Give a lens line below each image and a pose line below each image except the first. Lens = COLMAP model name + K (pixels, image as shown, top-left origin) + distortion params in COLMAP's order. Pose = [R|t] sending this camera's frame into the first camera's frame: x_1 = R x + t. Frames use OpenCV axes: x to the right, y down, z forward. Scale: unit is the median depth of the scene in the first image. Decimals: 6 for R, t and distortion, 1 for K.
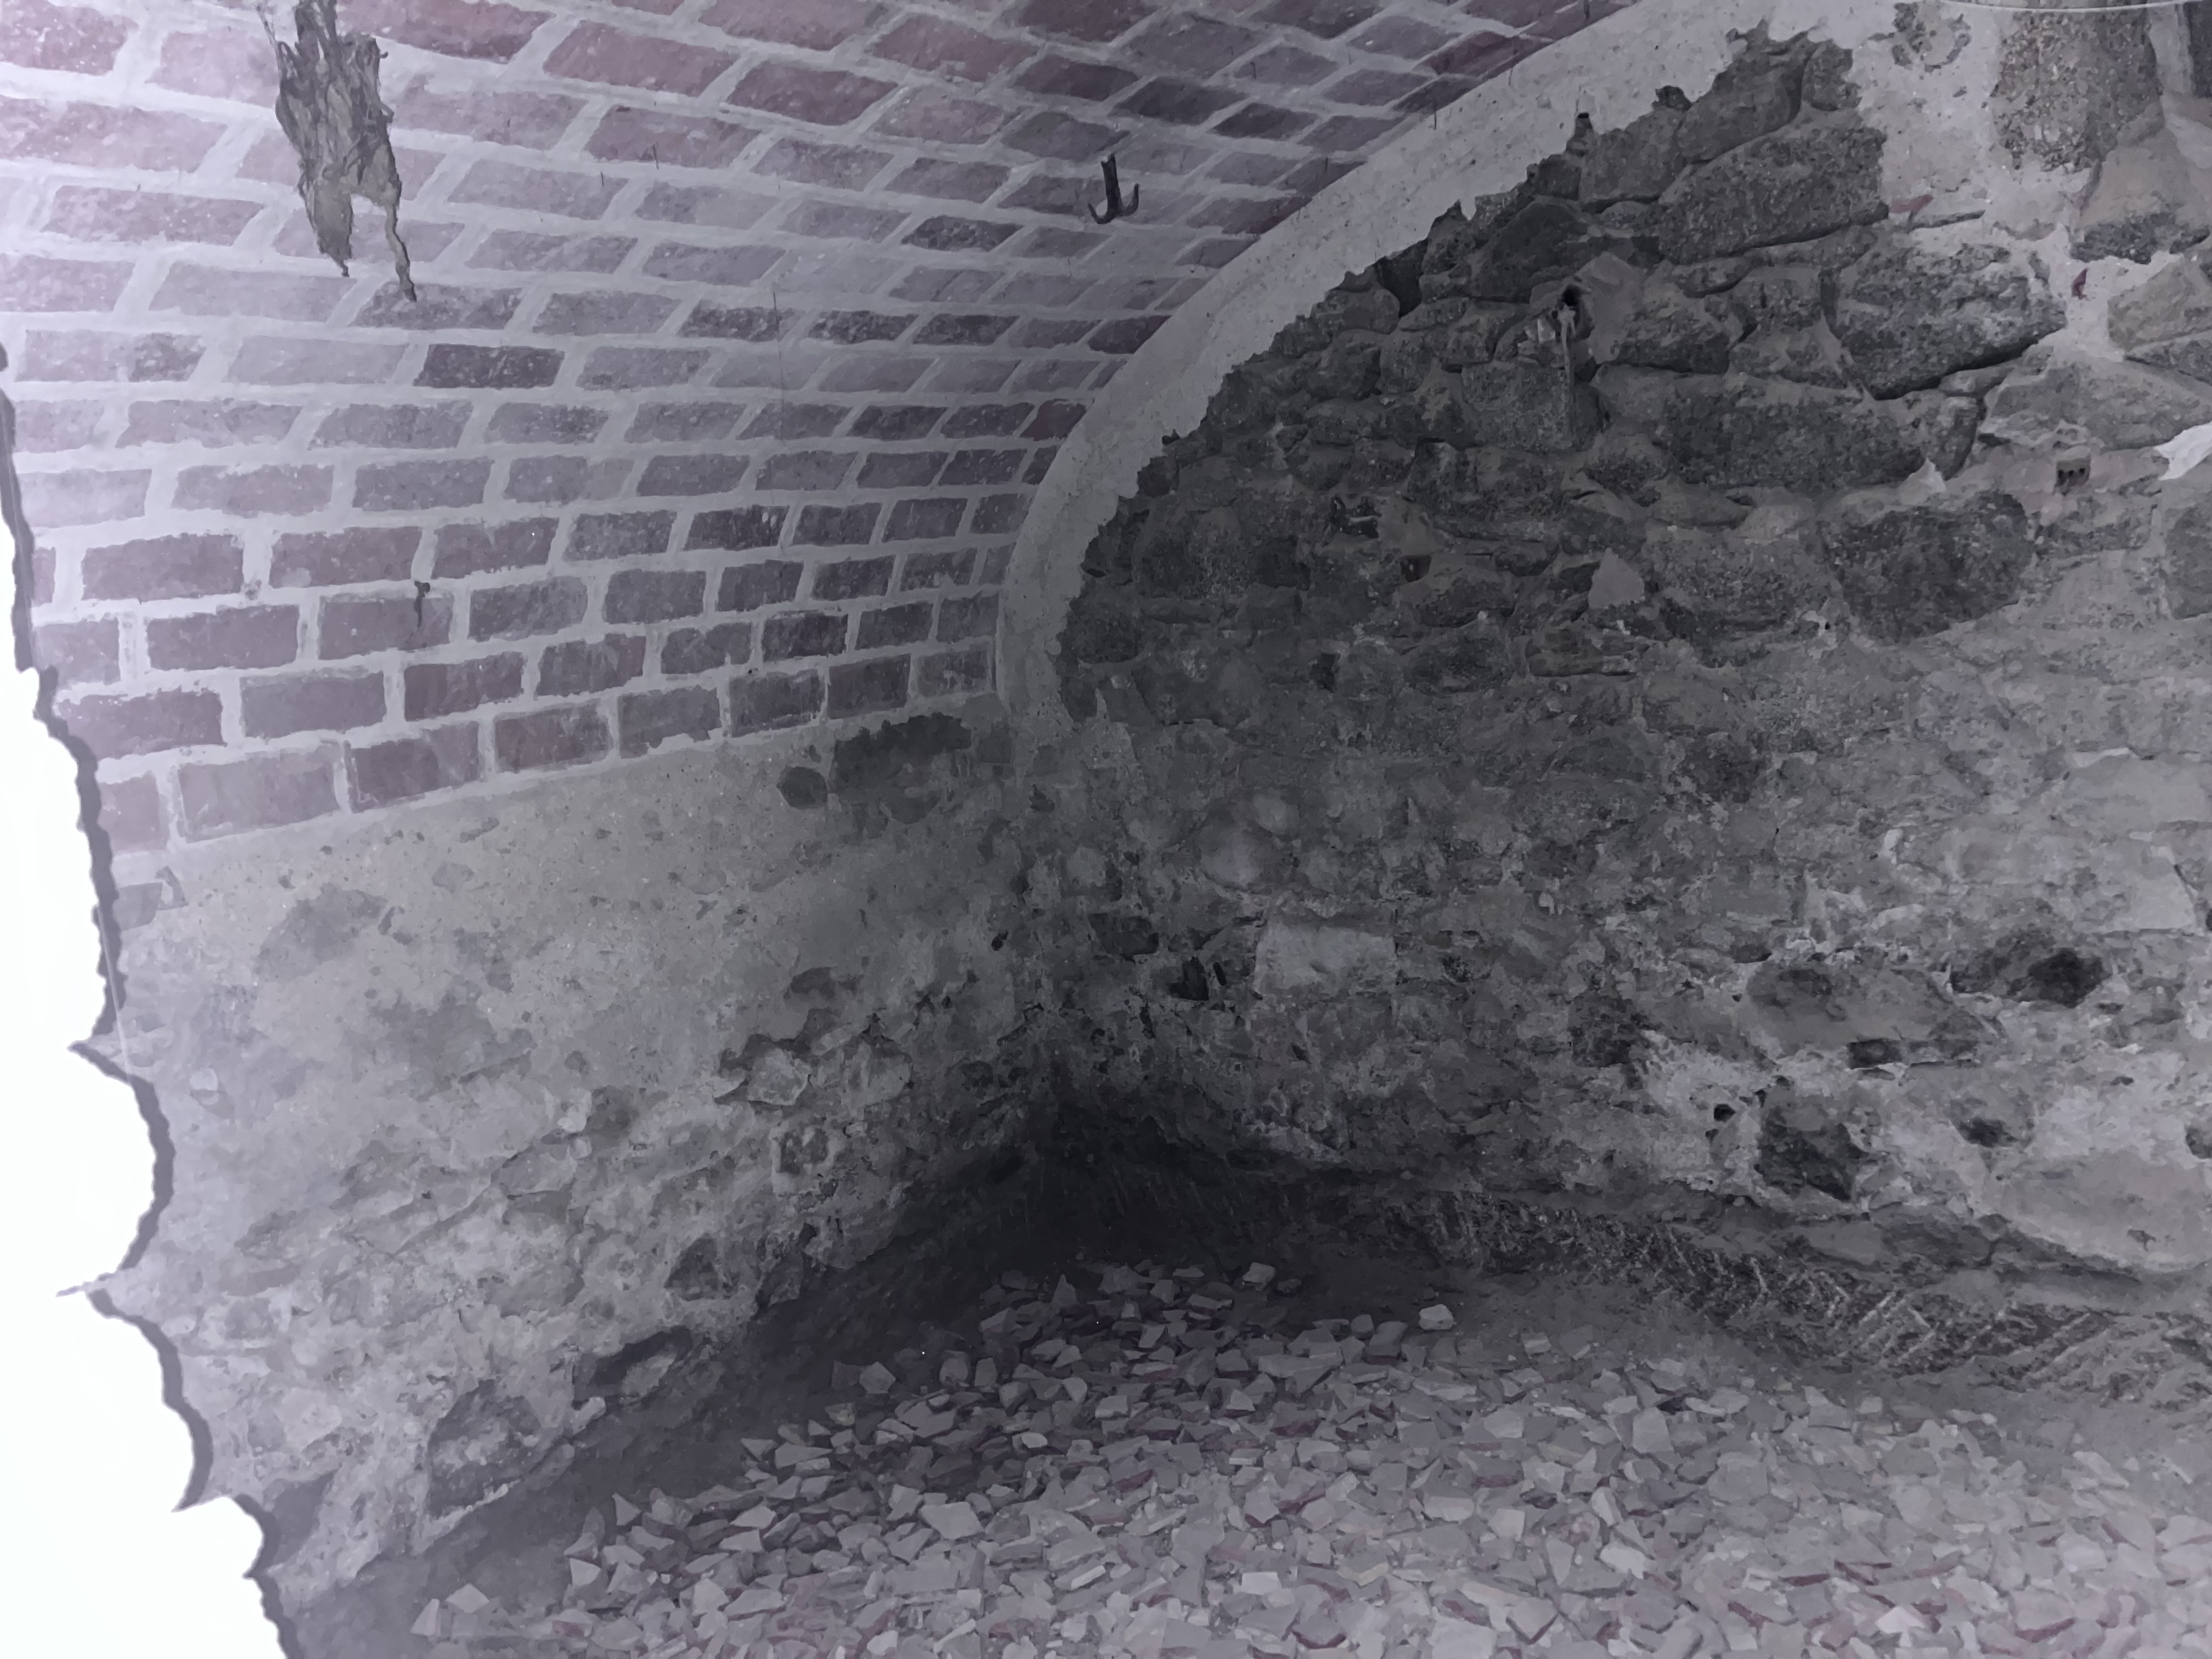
lens RADIAL K [[1690.2, 0, 1124.4], [0, 1690.2, 859.1], [0, 0, 1]] dist [0.080075, -0.103960]
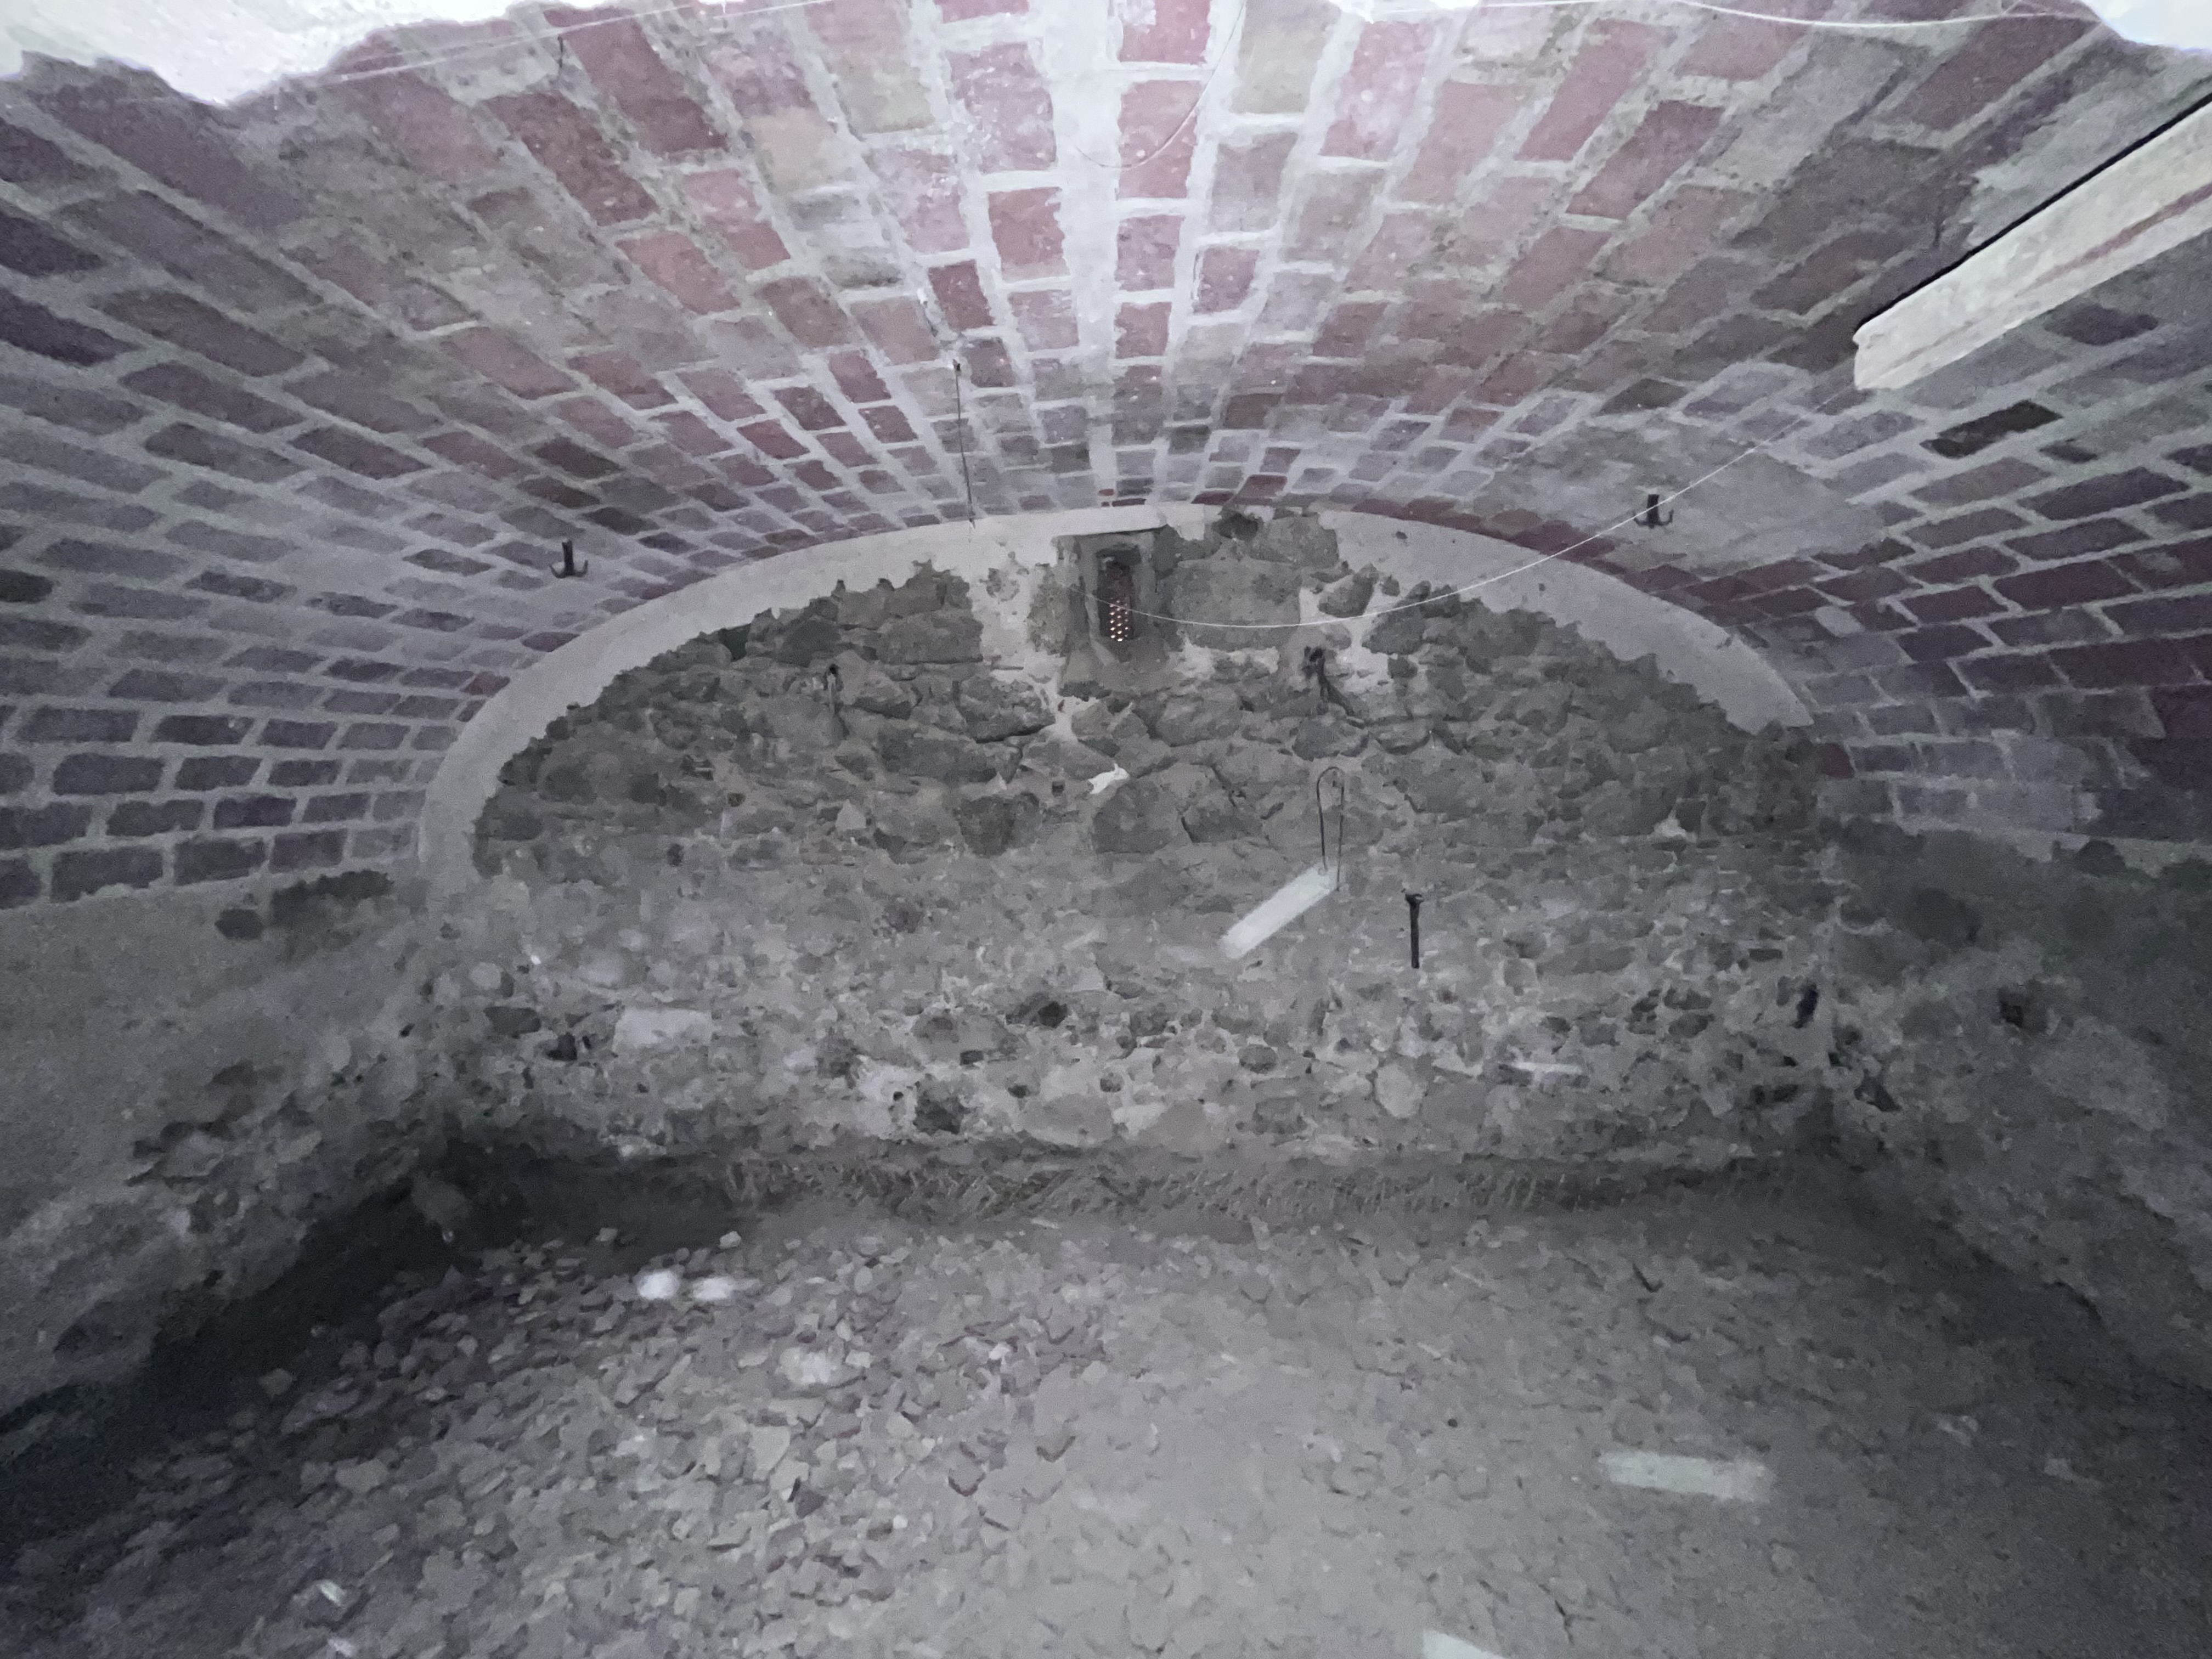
lens RADIAL K [[896.4, 0, 1106.2], [0, 896.4, 834.1], [0, 0, 1]] dist [-0.004342, 0.000267]
pose [[0.790558, 0.057864, 0.609647, -0.097125], [0.016313, 0.993183, -0.115422, -0.024240], [-0.612169, 0.101193, 0.784225, 0.041961]]
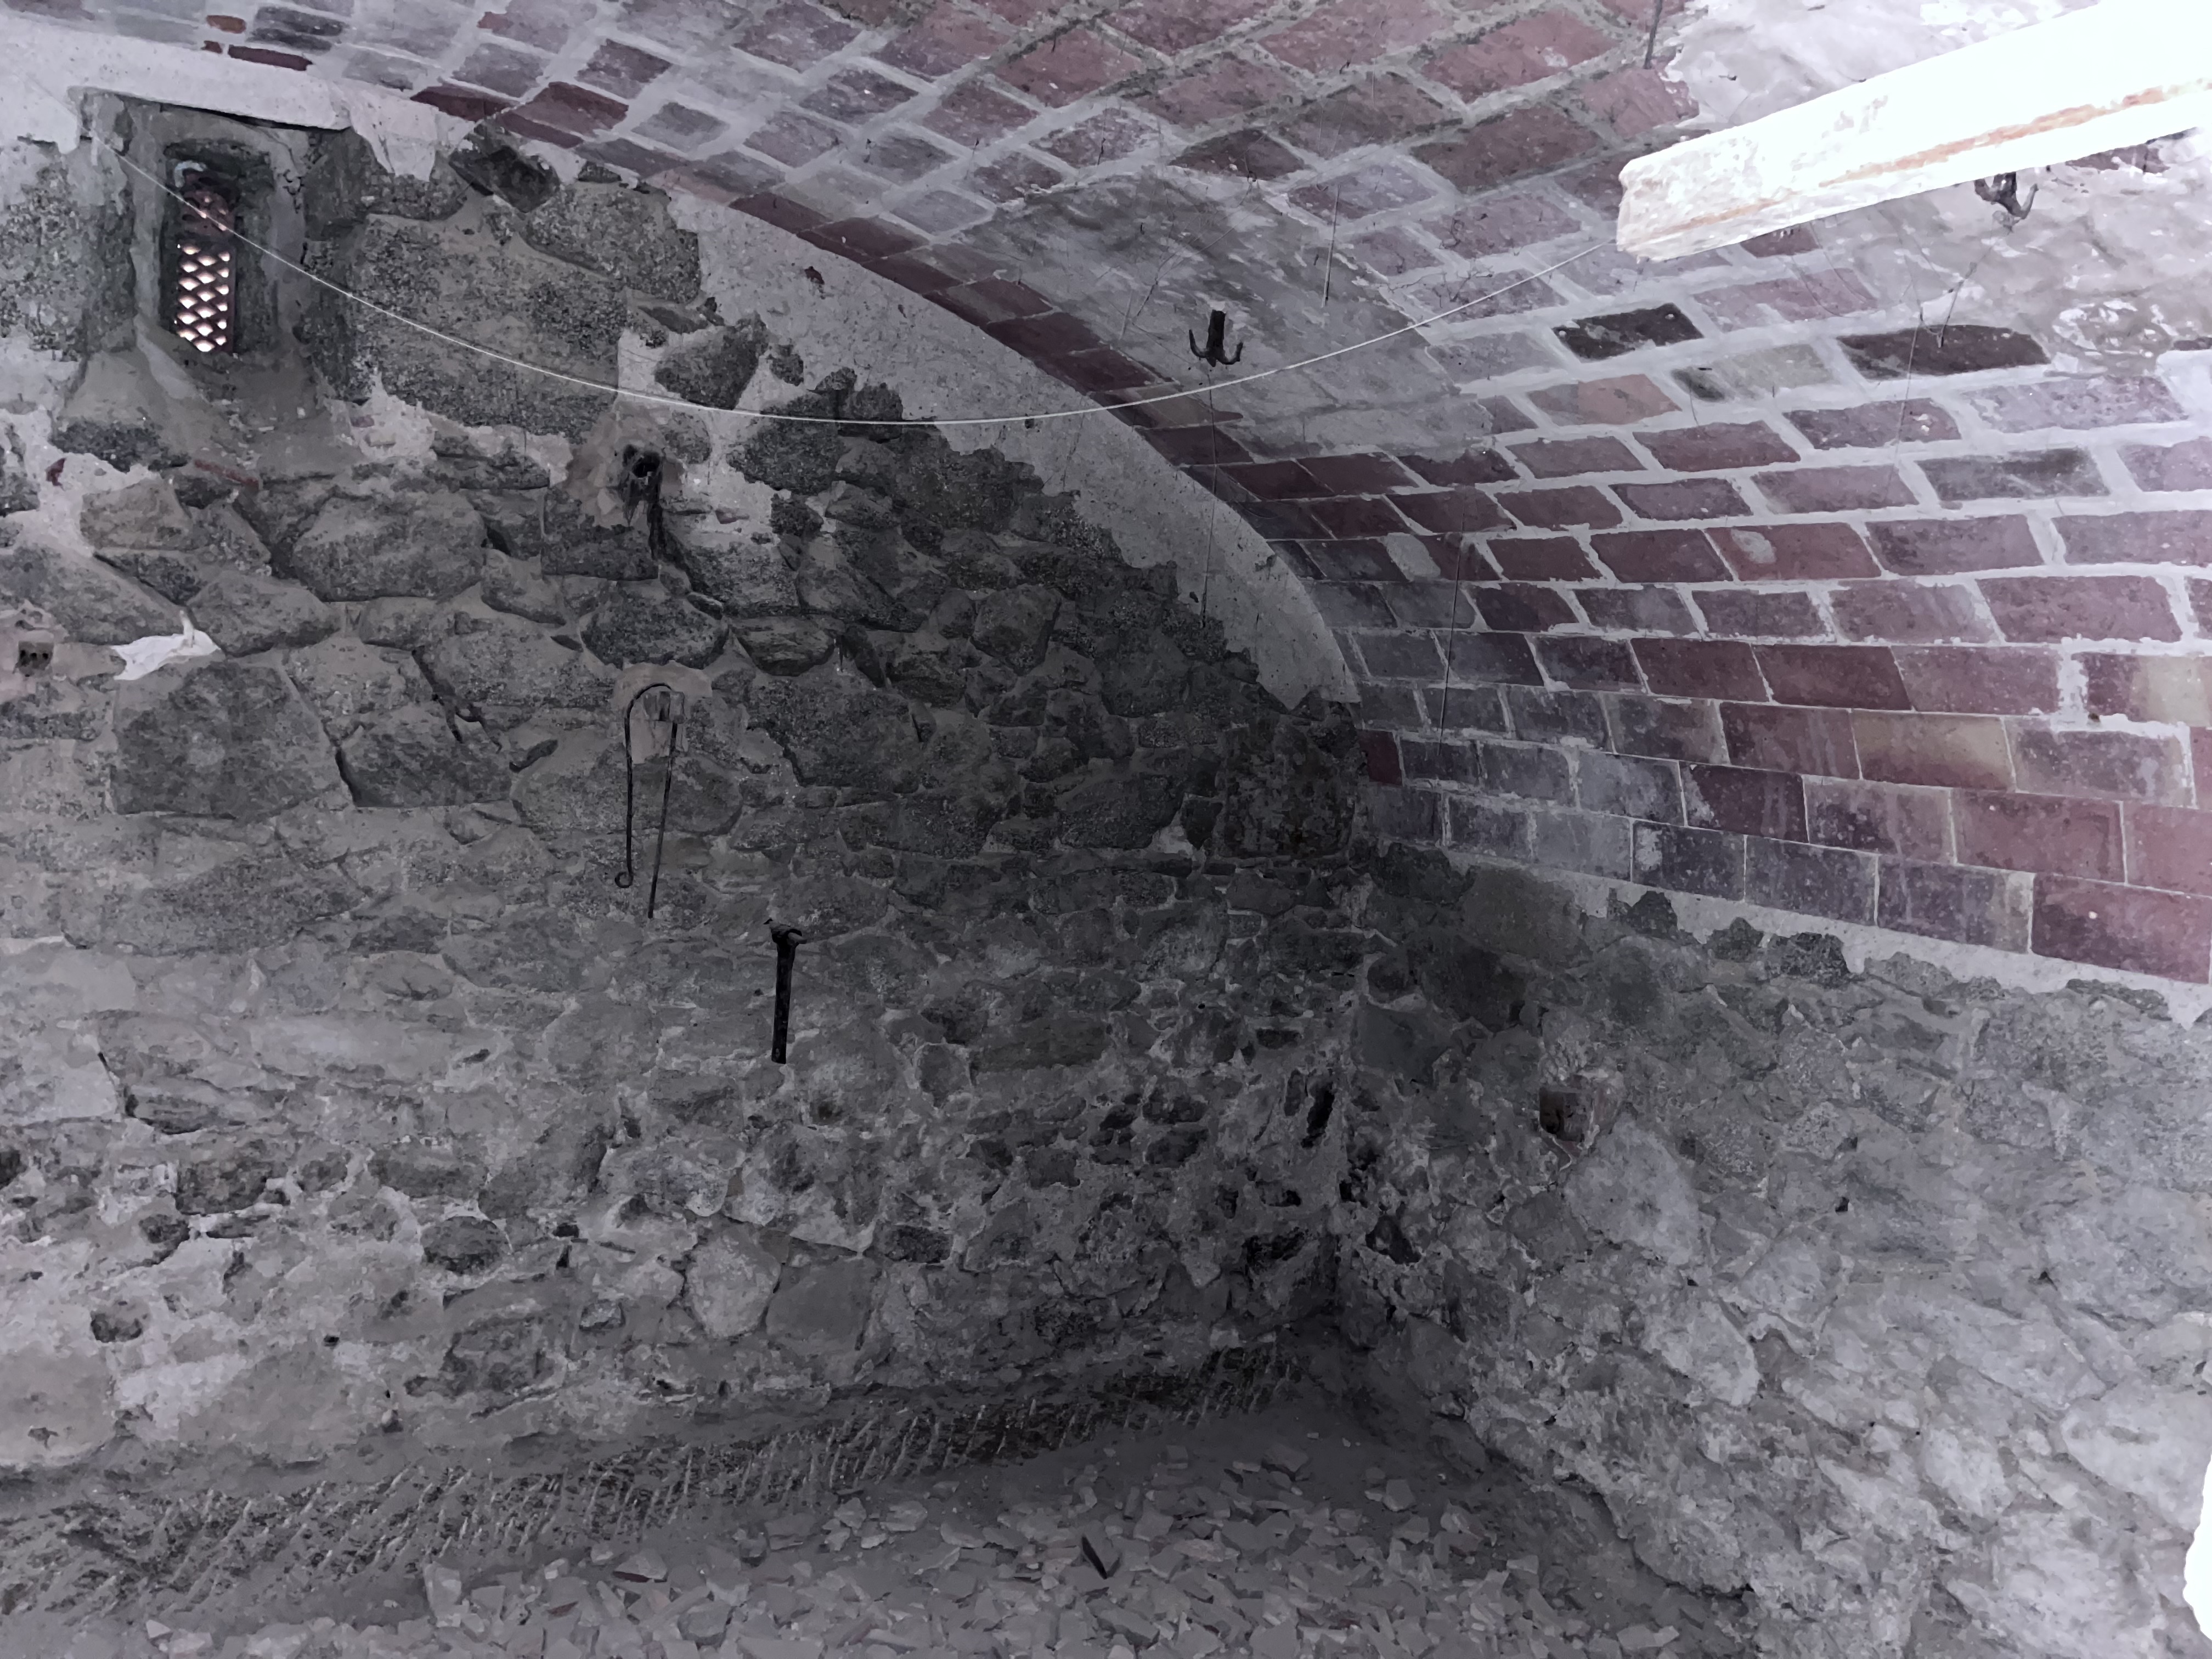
lens RADIAL K [[1690.2, 0, 1095.8], [0, 1690.2, 849.0], [0, 0, 1]] dist [0.080075, -0.103960]
pose [[0.335331, 0.083125, 0.938426, -0.139262], [0.002367, 0.996022, -0.089073, -0.022535], [-0.942097, 0.032090, 0.333800, 0.091016]]
